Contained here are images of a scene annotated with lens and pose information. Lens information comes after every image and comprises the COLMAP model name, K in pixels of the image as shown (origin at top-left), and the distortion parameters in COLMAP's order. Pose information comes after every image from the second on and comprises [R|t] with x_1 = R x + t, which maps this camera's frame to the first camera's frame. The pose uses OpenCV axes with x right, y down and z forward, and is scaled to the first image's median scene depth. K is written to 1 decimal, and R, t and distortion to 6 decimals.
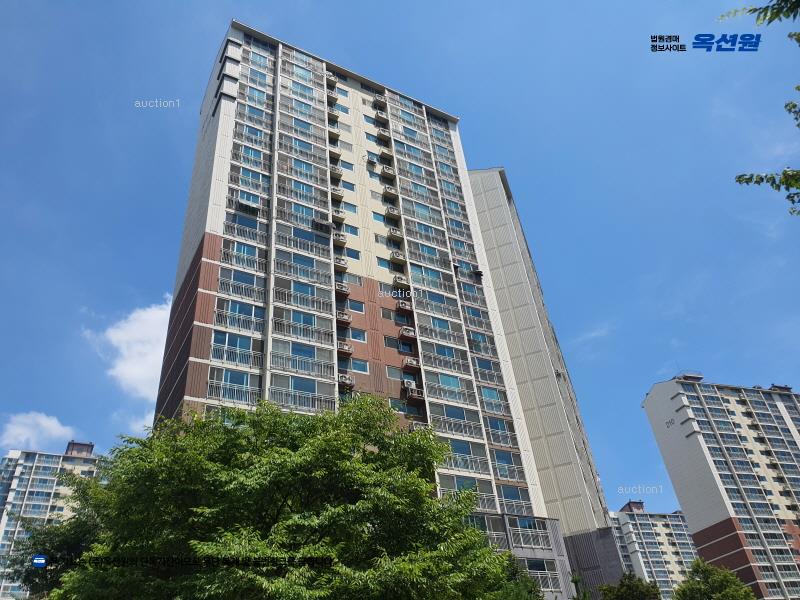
lens RADIAL K [[620.8, 0, 409.2], [0, 620.8, 324.3], [0, 0, 1]] dist [0.023368, 0.015463]
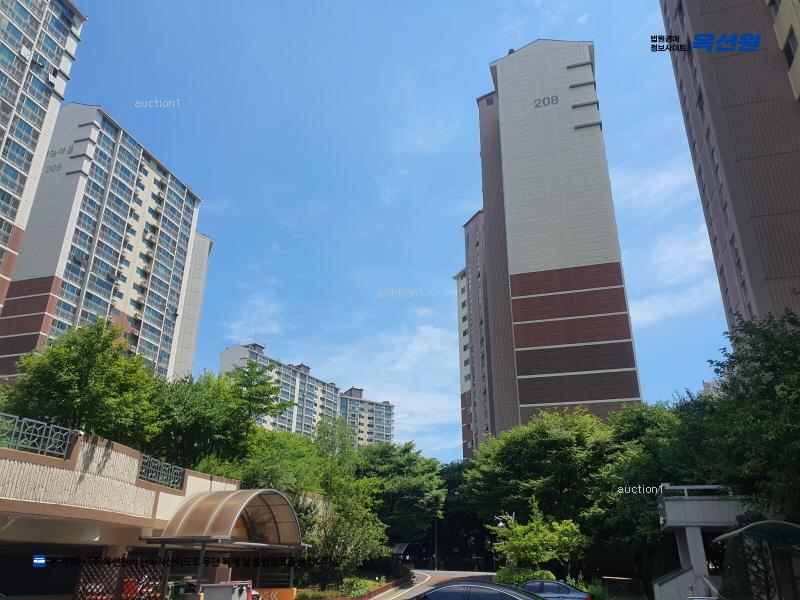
lens RADIAL K [[620.8, 0, 399.6], [0, 620.8, 301.6], [0, 0, 1]] dist [0.023368, 0.015463]
pose [[0.726017, 0.365144, 0.582725, -0.540377], [-0.467360, 0.883604, 0.028604, -0.518214], [-0.504454, -0.293109, 0.812166, -0.896572]]
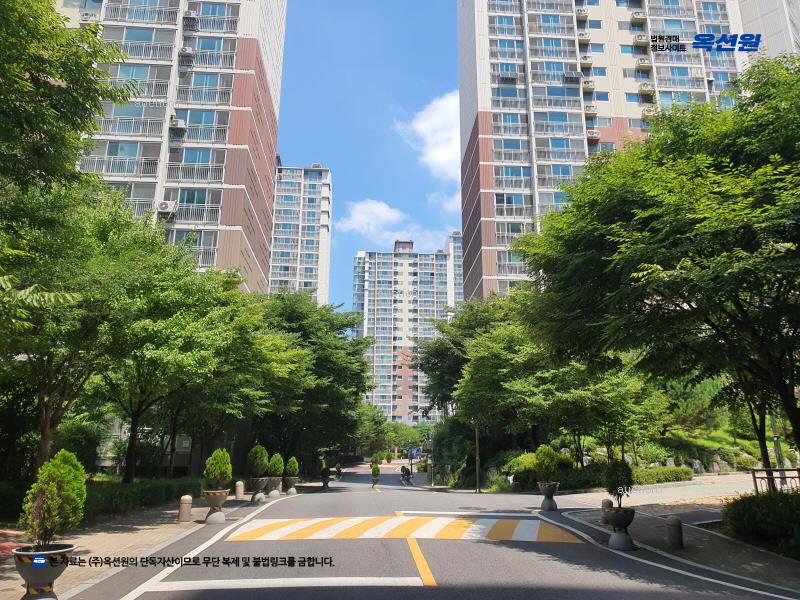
lens RADIAL K [[620.8, 0, 403.3], [0, 620.8, 299.6], [0, 0, 1]] dist [0.023368, 0.015463]
pose [[0.889944, -0.033511, -0.454836, 0.089440], [0.179125, 0.942839, 0.281016, -0.143612], [0.419420, -0.331561, 0.845076, -0.233939]]
